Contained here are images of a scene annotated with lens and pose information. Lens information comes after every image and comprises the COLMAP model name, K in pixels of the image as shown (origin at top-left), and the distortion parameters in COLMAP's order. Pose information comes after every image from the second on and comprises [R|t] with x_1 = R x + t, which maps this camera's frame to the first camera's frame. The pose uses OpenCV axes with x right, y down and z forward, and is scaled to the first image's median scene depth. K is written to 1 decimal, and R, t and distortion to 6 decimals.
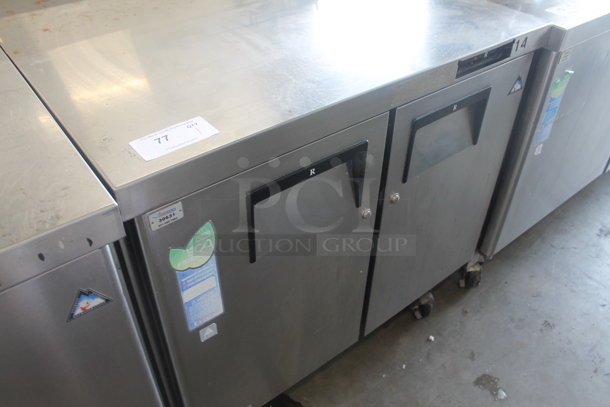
lens RADIAL K [[520.4, 0, 305.0], [0, 520.4, 203.5], [0, 0, 1]] dist [-0.137210, 0.101127]
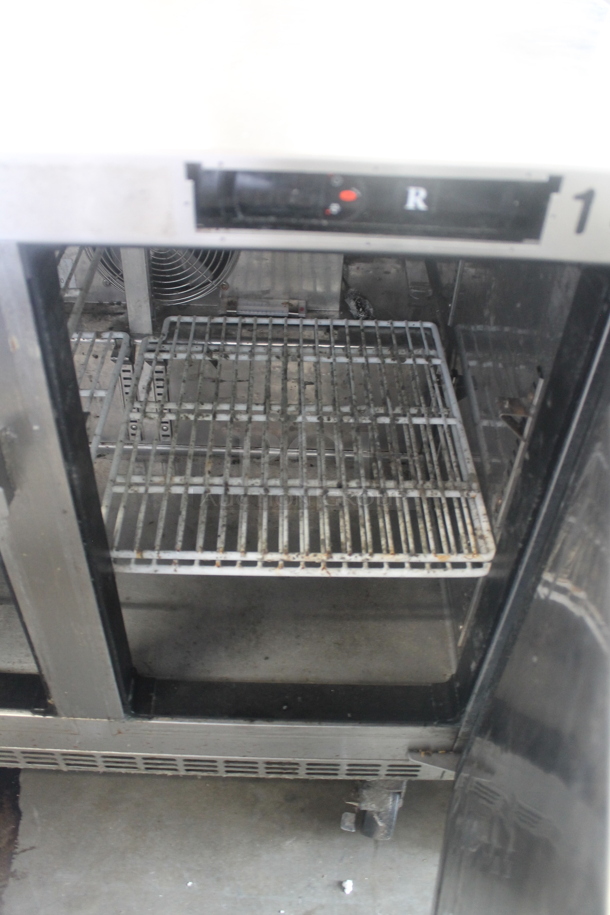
lens RADIAL K [[780.6, 0, 305.0], [0, 780.6, 457.5], [0, 0, 1]] dist [-0.137210, 0.101127]
pose [[0.776832, 0.432427, -0.457754, 0.627898], [-0.414548, 0.898375, 0.145161, -0.235852], [0.474006, 0.076996, 0.877149, 0.723911]]
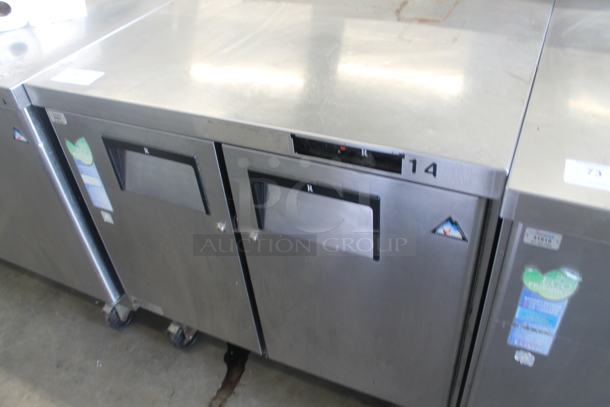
lens RADIAL K [[520.4, 0, 305.0], [0, 520.4, 203.5], [0, 0, 1]] dist [-0.137210, 0.101127]
pose [[0.422789, 0.527296, -0.737027, 1.074279], [-0.496869, 0.815028, 0.298076, -0.480047], [0.757872, 0.240183, 0.606583, 0.536024]]
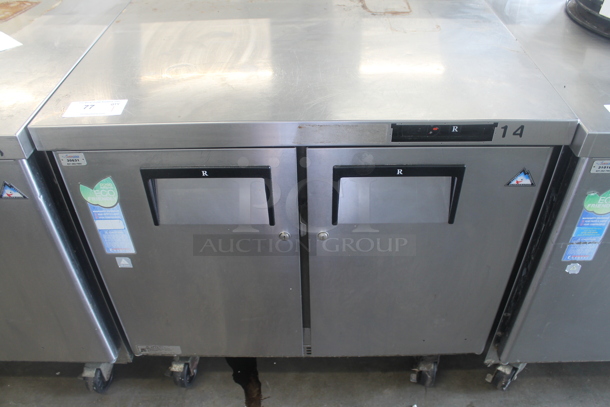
lens RADIAL K [[520.4, 0, 305.0], [0, 520.4, 203.5], [0, 0, 1]] dist [-0.137210, 0.101127]
pose [[0.772242, 0.380416, -0.508847, 0.754315], [-0.373634, 0.919711, 0.120541, -0.208550], [0.513847, 0.097035, 0.852376, 0.121976]]
